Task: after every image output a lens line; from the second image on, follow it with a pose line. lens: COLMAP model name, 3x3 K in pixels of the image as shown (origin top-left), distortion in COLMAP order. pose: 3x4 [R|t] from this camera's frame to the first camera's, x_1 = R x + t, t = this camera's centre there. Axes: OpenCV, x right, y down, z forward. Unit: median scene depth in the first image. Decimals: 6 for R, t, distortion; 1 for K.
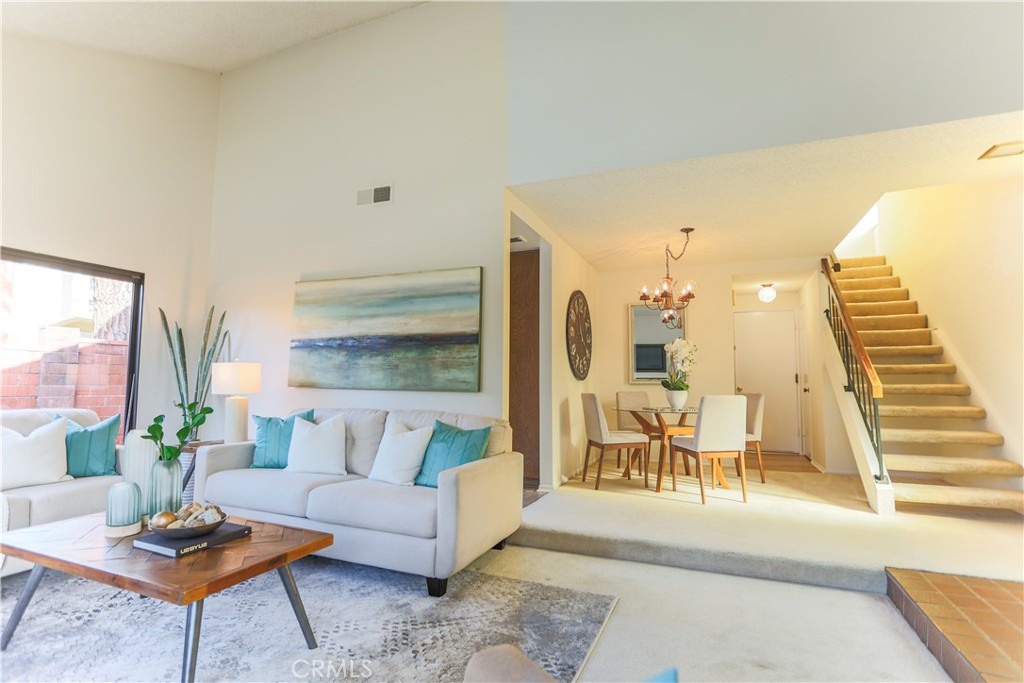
lens RADIAL K [[495.0, 0, 512.0], [0, 495.0, 341.5], [0, 0, 1]] dist [-0.024830, 0.001321]
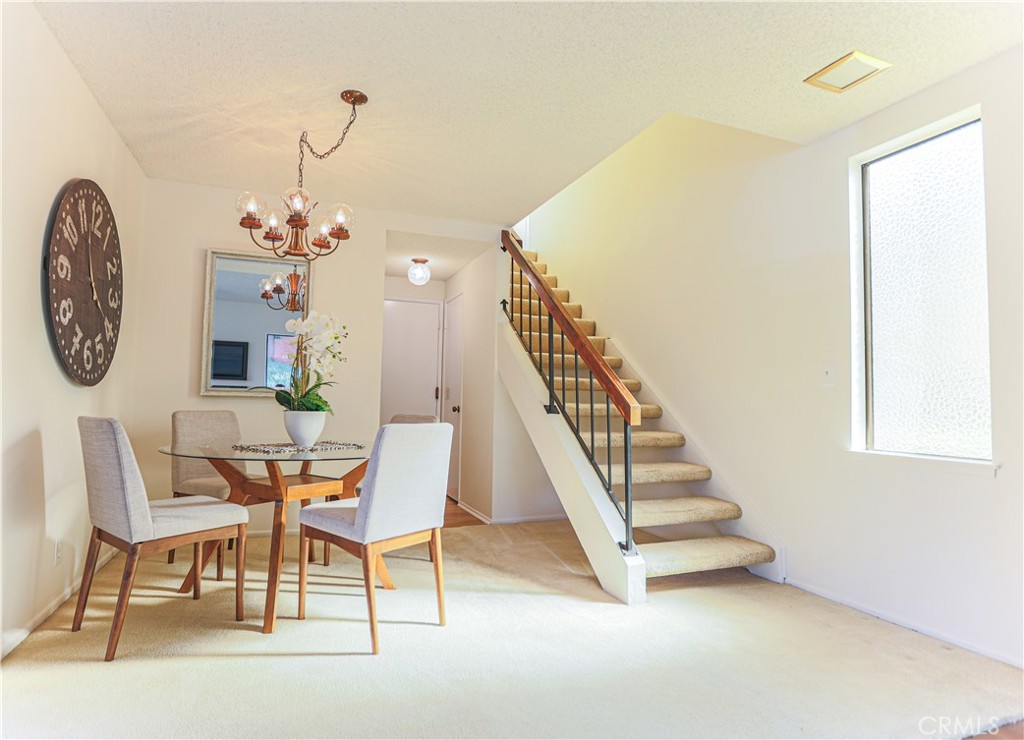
lens RADIAL K [[563.9, 0, 510.7], [0, 563.9, 379.7], [0, 0, 1]] dist [-0.079914, 0.047717]
pose [[0.721881, 0.036681, 0.691045, 0.082413], [-0.073329, 0.997027, 0.023679, 0.036095], [-0.688121, -0.067767, 0.722424, 0.420556]]
